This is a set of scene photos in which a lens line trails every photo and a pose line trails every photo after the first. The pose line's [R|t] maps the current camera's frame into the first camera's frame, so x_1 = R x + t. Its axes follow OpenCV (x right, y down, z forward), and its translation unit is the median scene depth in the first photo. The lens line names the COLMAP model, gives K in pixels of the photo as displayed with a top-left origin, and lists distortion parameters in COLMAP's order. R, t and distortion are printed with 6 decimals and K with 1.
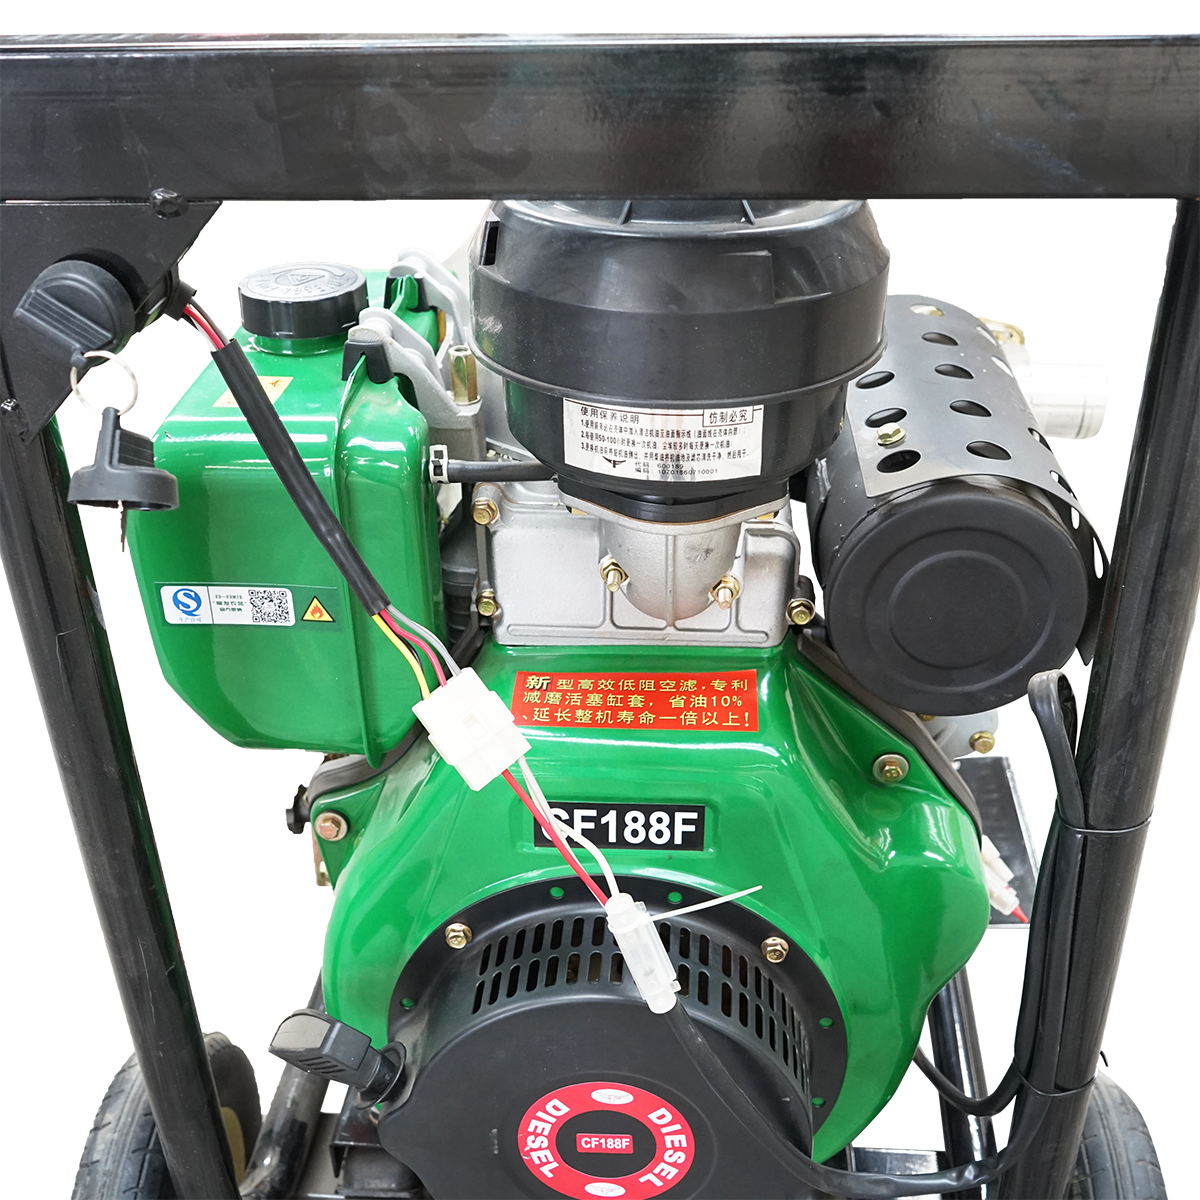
lens RADIAL K [[1500.7, 0, 578.6], [0, 1500.7, 623.3], [0, 0, 1]] dist [0.004712, -0.021353]
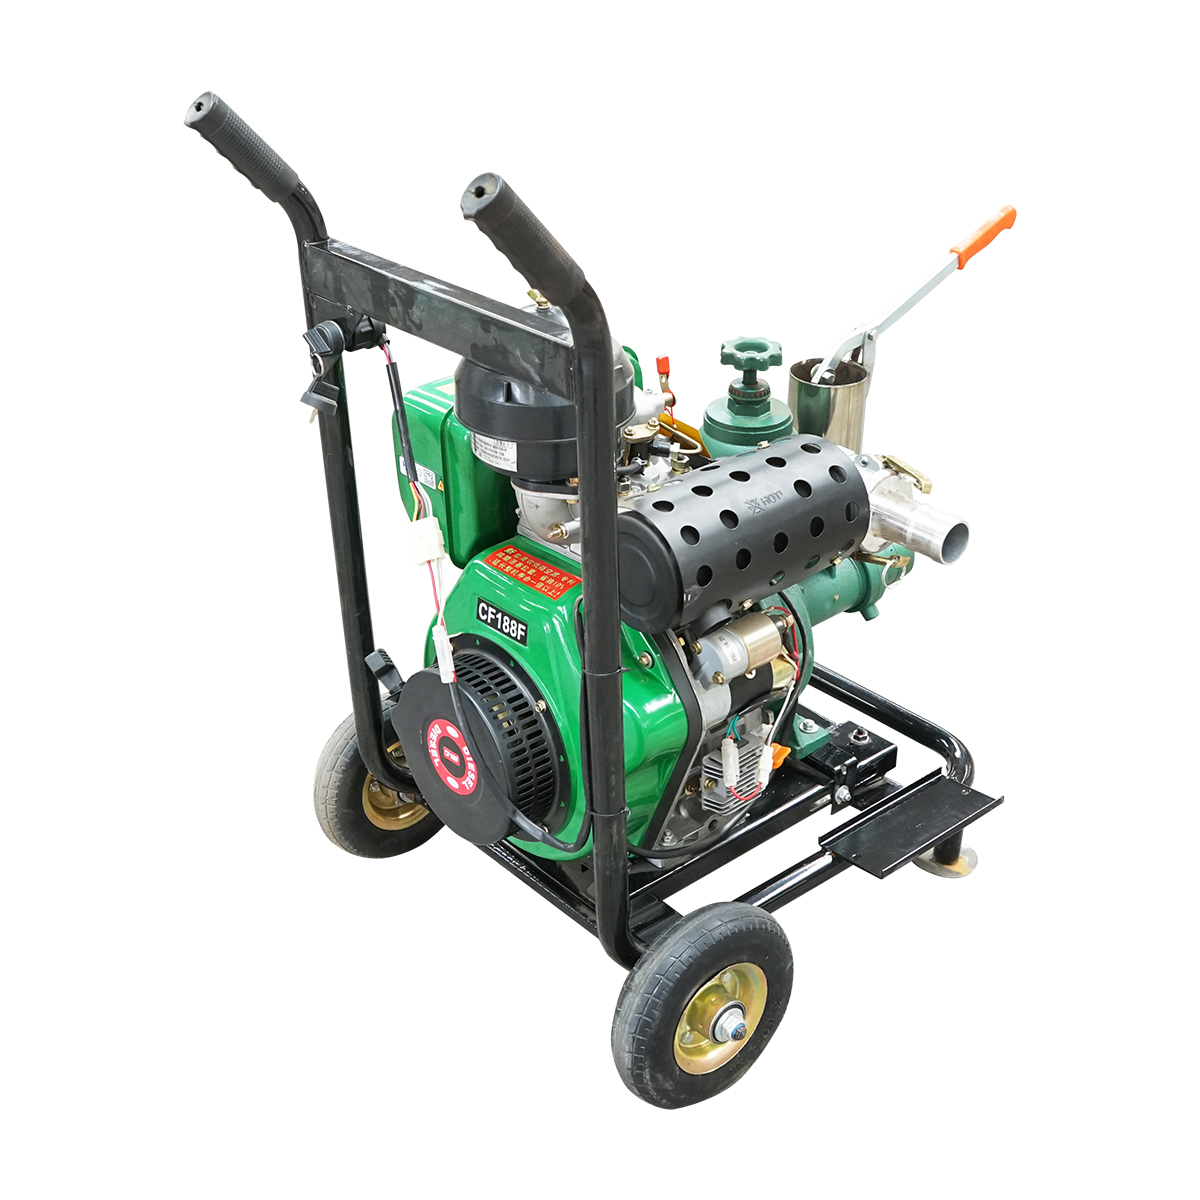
lens RADIAL K [[1674.3, 0, 600.0], [0, 1674.3, 600.0], [0, 0, 1]] dist [0.022533, 0.045369]
pose [[0.710389, 0.344665, -0.613639, 1.624120], [-0.365170, 0.925844, 0.097278, -0.183872], [0.601663, 0.154978, 0.783571, -0.832639]]
